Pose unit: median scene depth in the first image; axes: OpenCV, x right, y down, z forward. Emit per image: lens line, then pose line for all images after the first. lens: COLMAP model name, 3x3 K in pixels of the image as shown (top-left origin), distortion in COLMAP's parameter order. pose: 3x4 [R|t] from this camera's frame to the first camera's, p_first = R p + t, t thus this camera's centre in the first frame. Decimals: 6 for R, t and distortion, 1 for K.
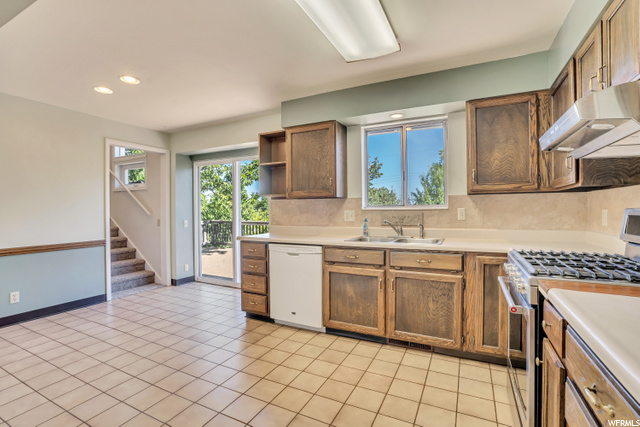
lens RADIAL K [[302.6, 0, 317.5], [0, 302.6, 210.3], [0, 0, 1]] dist [-0.068456, 0.022999]
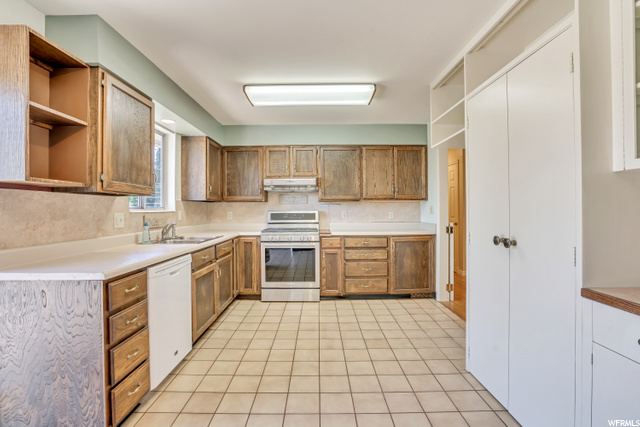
lens RADIAL K [[302.6, 0, 317.5], [0, 302.6, 210.3], [0, 0, 1]] dist [-0.068456, 0.022999]
pose [[-0.446265, 0.006570, 0.894876, -0.803220], [0.010571, 0.999942, -0.002070, -0.000188], [-0.894838, 0.008536, -0.446309, 0.919660]]
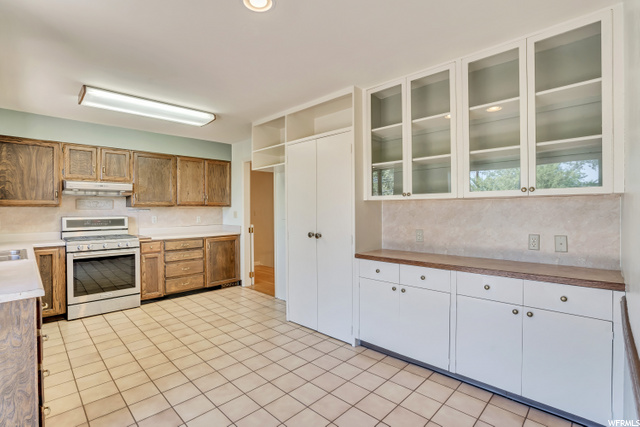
lens RADIAL K [[302.6, 0, 317.5], [0, 302.6, 210.3], [0, 0, 1]] dist [-0.068456, 0.022999]
pose [[-0.949692, 0.009230, 0.313050, -0.787037], [0.011156, 0.999928, 0.004360, -0.024088], [-0.312987, 0.007632, -0.949727, 1.285509]]
